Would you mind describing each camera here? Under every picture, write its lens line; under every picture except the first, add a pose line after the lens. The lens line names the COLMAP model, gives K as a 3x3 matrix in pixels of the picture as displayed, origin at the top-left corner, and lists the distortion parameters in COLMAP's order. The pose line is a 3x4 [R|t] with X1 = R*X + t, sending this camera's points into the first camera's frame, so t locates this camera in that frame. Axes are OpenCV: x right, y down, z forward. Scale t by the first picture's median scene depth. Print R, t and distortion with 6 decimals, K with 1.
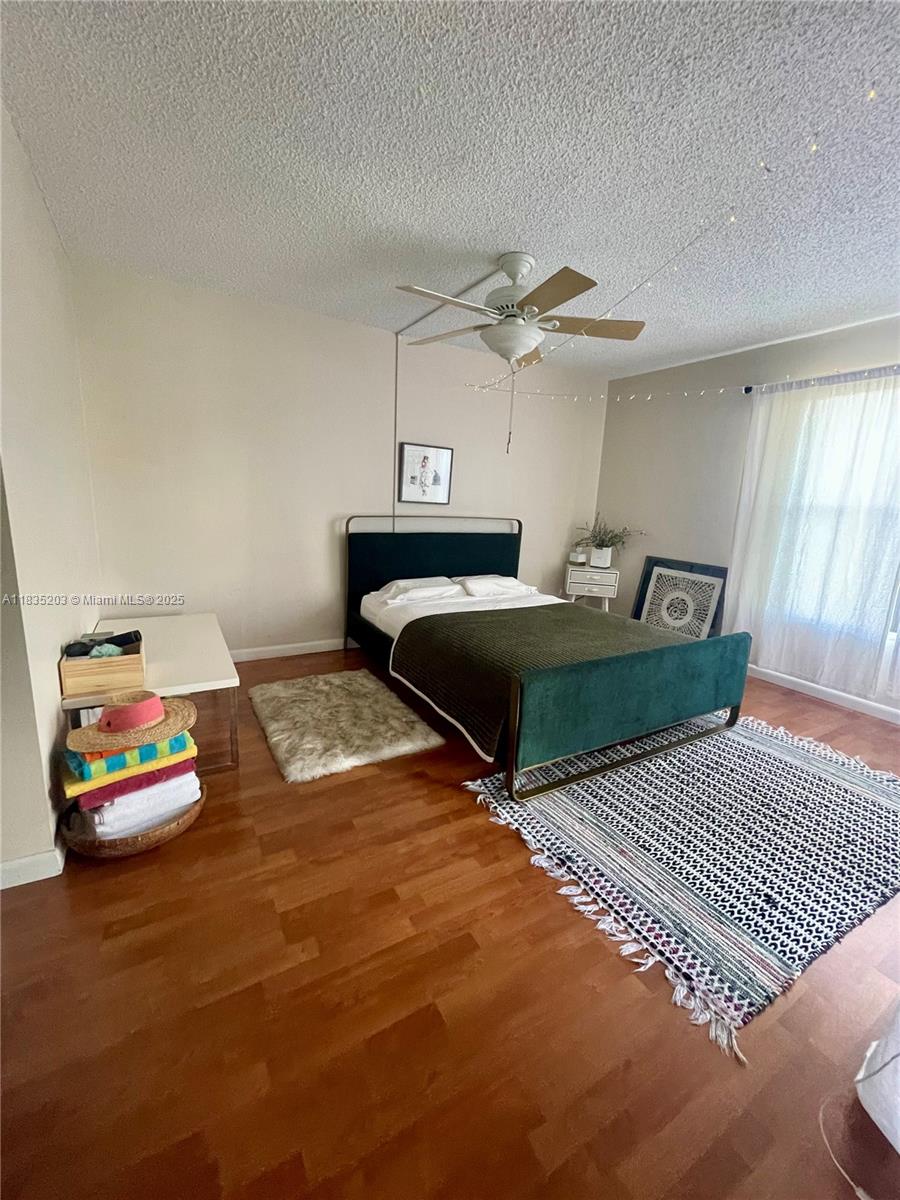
lens RADIAL K [[483.7, 0, 451.6], [0, 483.7, 598.8], [0, 0, 1]] dist [0.006780, -0.003344]
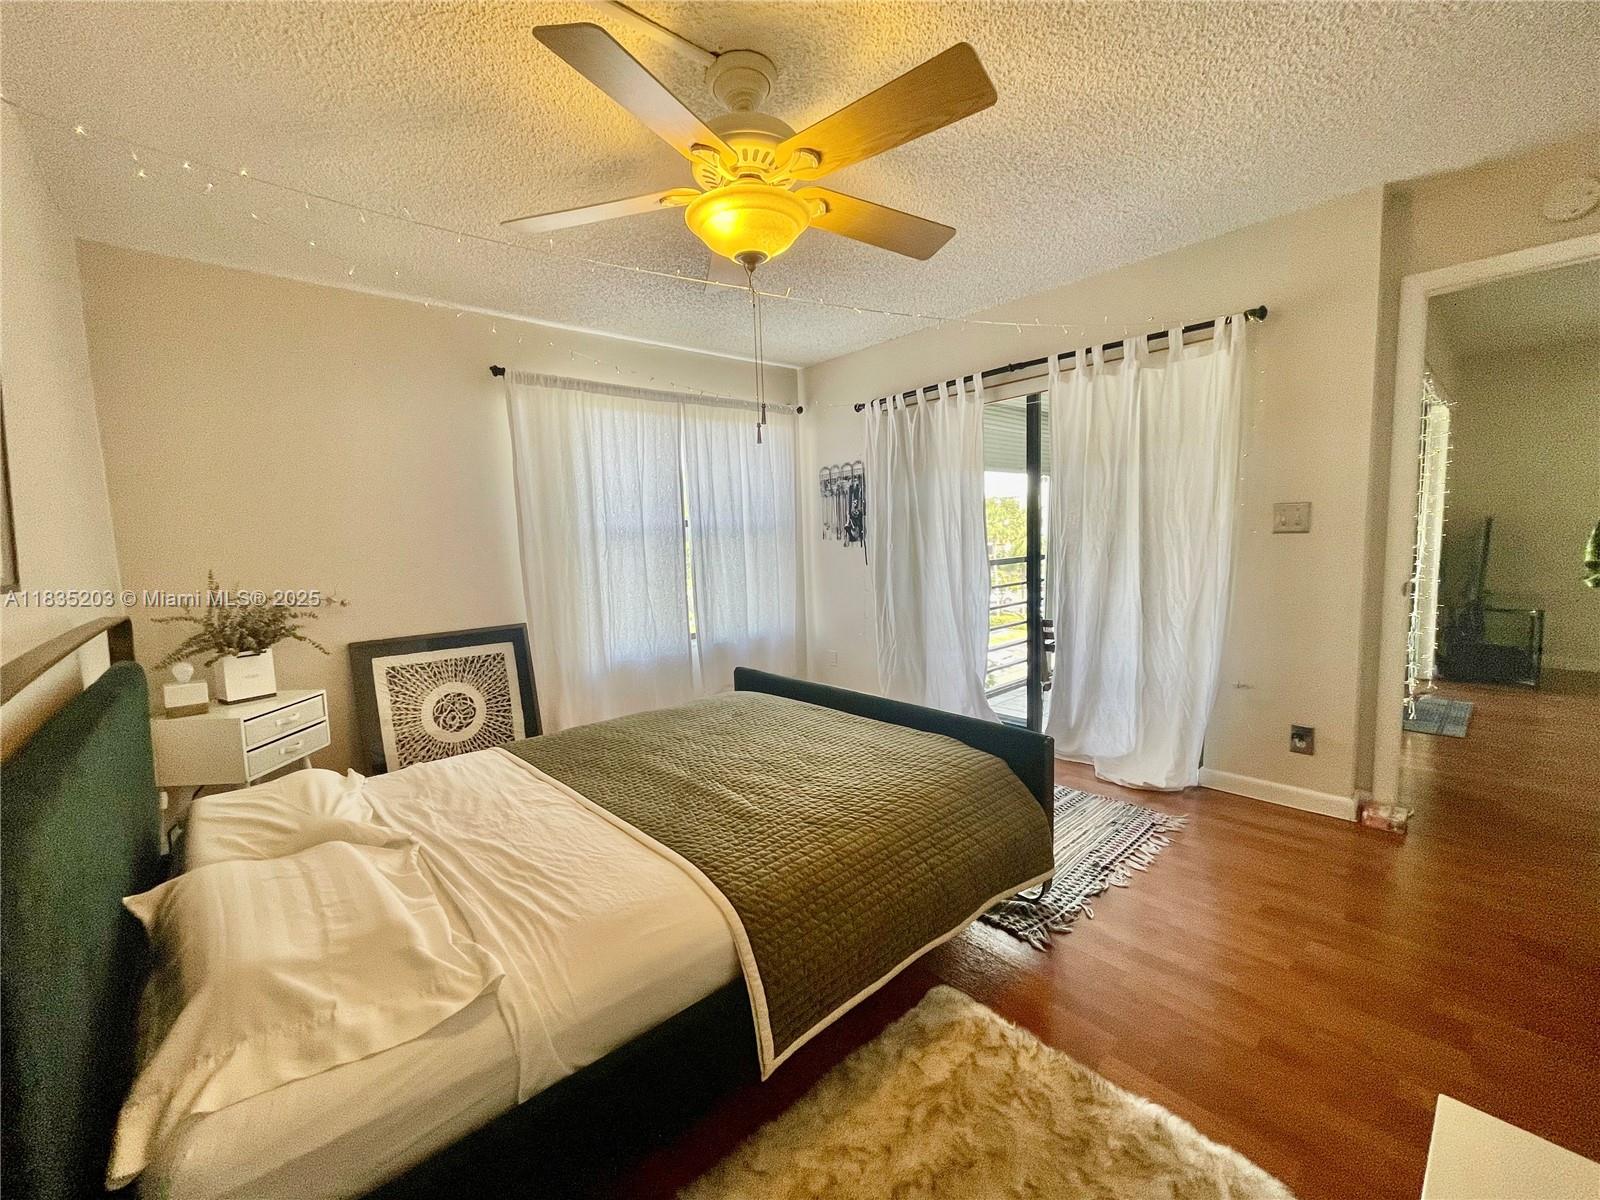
lens RADIAL K [[644.9, 0, 799.7], [0, 644.9, 598.9], [0, 0, 1]] dist [0.006780, -0.003344]
pose [[-0.193343, -0.144159, 0.970483, -0.362297], [0.230721, 0.954728, 0.187784, -0.163156], [-0.953617, 0.260218, -0.151330, 0.688655]]
